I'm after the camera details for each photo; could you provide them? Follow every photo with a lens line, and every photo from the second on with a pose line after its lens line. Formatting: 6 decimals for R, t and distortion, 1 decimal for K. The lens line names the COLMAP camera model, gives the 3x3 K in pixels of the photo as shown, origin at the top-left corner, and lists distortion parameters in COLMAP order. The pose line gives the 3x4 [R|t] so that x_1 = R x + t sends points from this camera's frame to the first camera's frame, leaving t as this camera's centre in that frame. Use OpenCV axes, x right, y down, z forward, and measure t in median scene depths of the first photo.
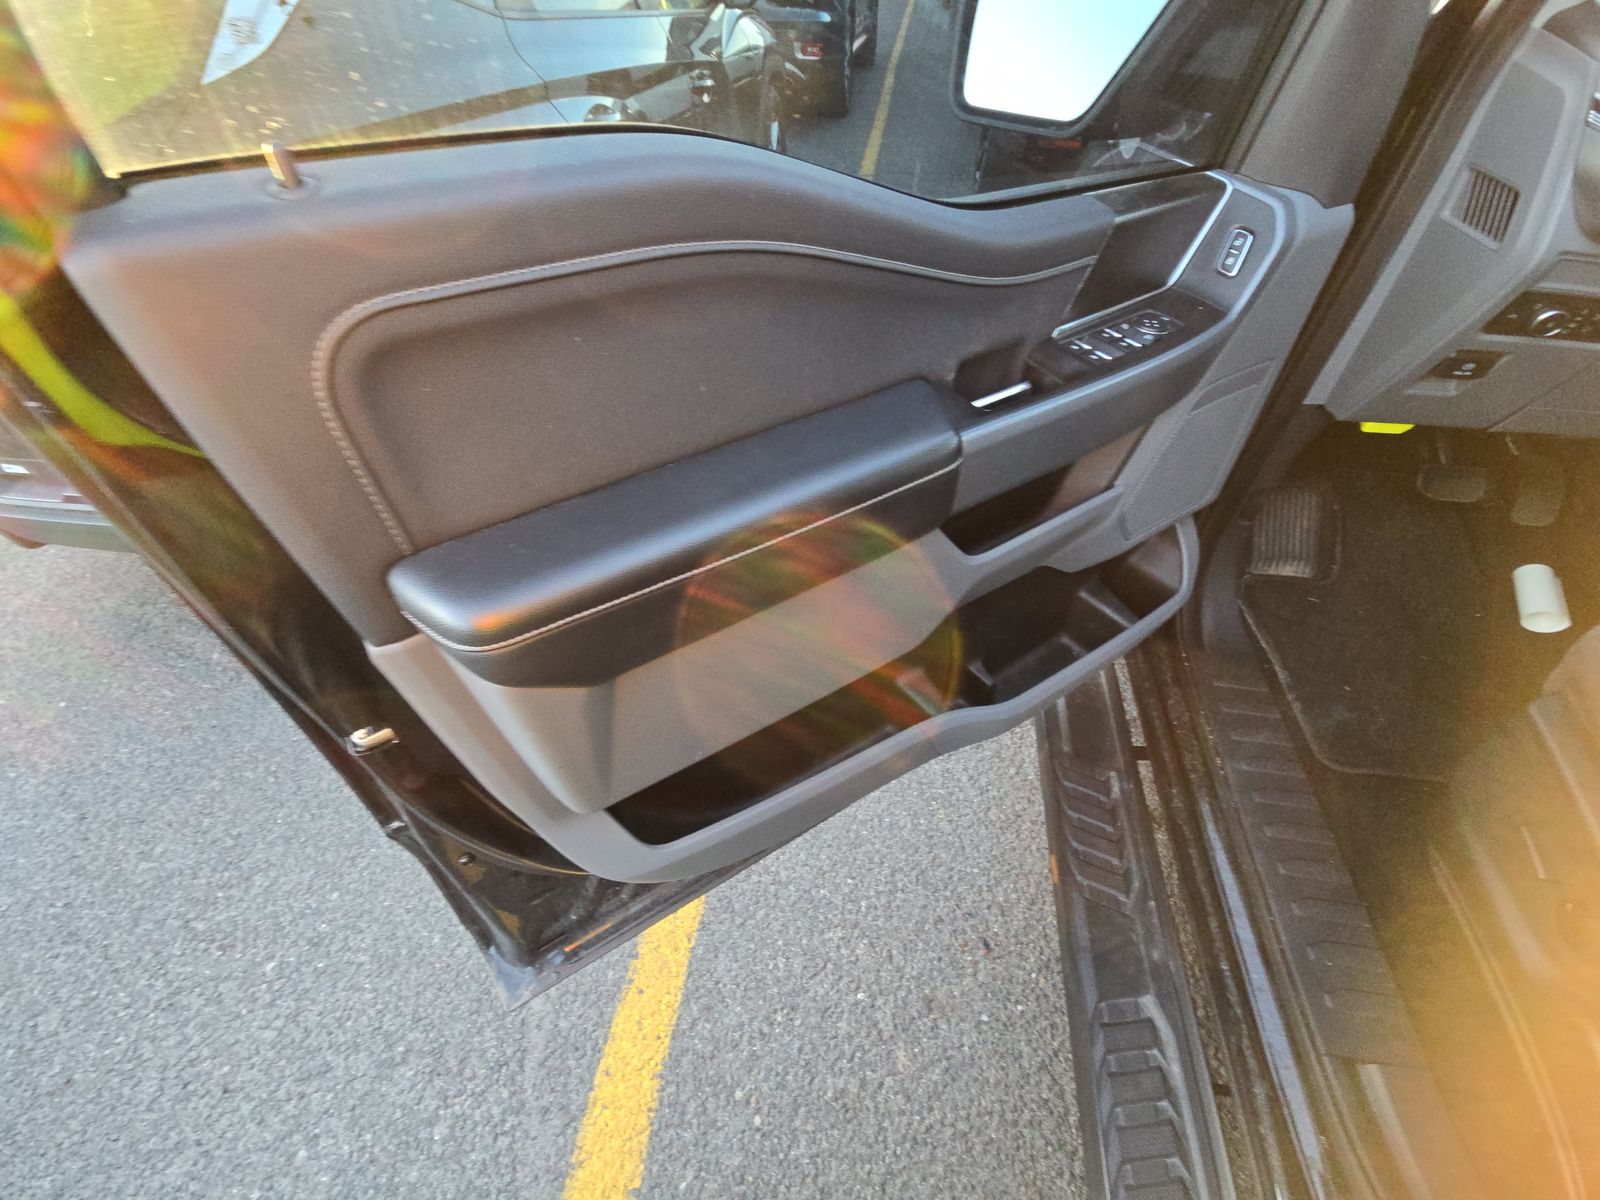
lens RADIAL K [[637.6, 0, 794.8], [0, 637.6, 606.2], [0, 0, 1]] dist [-0.000688, -0.004834]
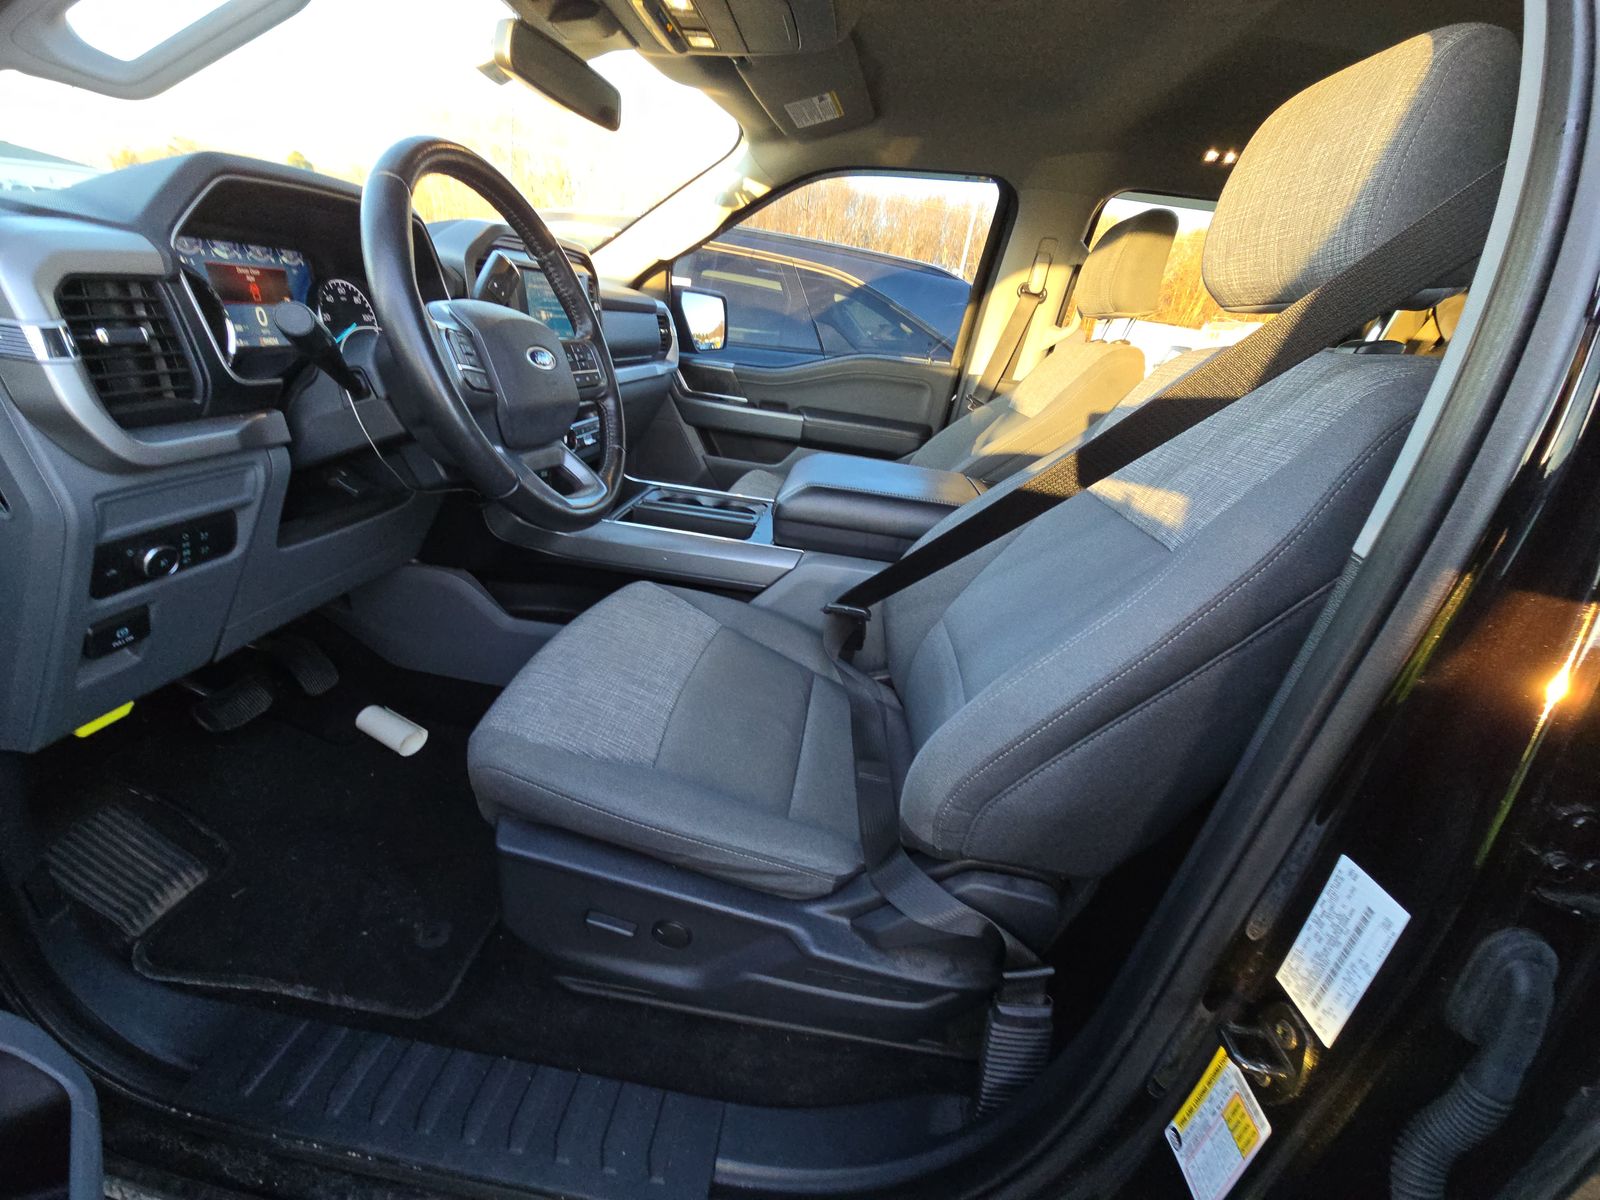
lens RADIAL K [[637.6, 0, 794.8], [0, 637.6, 606.2], [0, 0, 1]] dist [-0.000688, -0.004834]
pose [[-0.065589, -0.372907, 0.925547, 0.279353], [0.627368, 0.705876, 0.328859, -0.129679], [-0.775956, 0.602229, 0.187652, 0.175833]]
